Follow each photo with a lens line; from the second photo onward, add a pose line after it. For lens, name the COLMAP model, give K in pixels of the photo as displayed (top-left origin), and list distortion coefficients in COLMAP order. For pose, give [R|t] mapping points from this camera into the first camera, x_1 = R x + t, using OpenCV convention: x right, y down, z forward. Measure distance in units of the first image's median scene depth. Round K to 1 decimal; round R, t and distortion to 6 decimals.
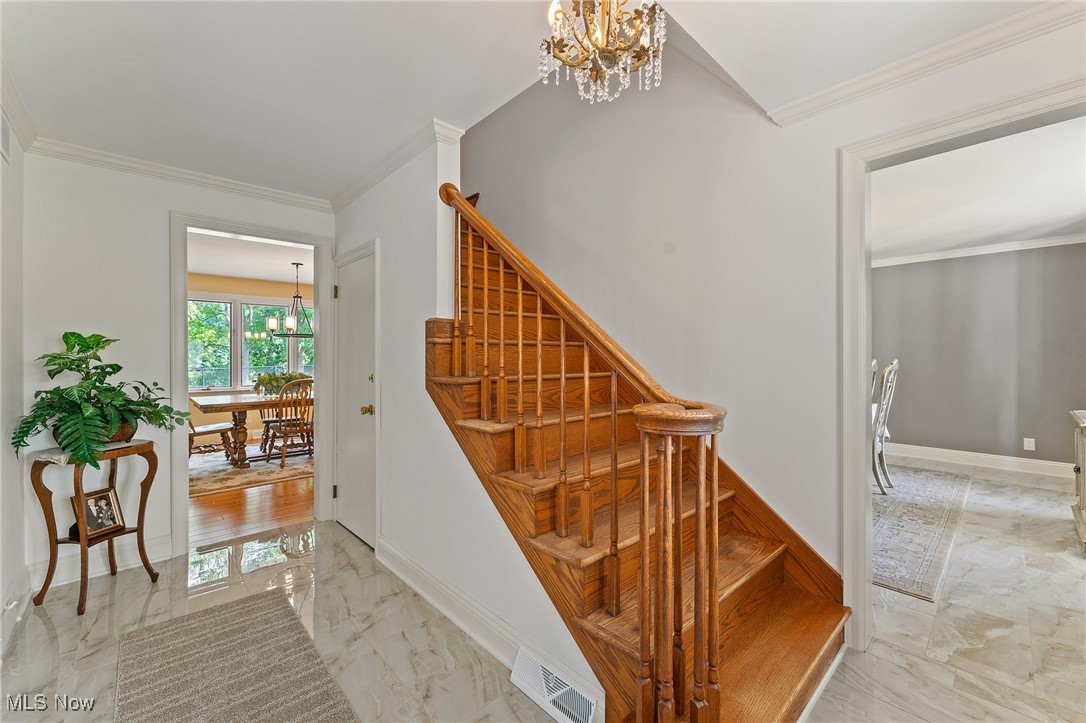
lens RADIAL K [[431.3, 0, 546.2], [0, 431.3, 356.7], [0, 0, 1]] dist [-0.001756, -0.000150]
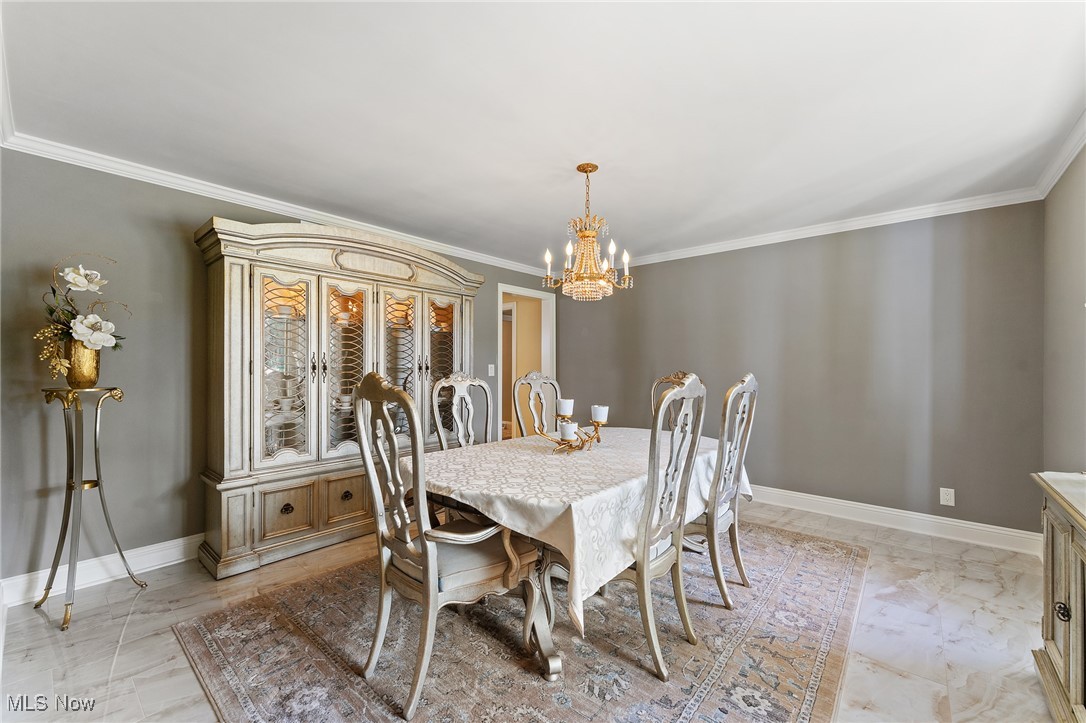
lens RADIAL K [[431.3, 0, 539.3], [0, 431.3, 369.8], [0, 0, 1]] dist [-0.001756, -0.000150]
pose [[0.994242, 0.003281, 0.107109, 0.387126], [-0.003533, 0.999991, 0.002161, 0.000466], [-0.107101, -0.002527, 0.994245, 0.373659]]
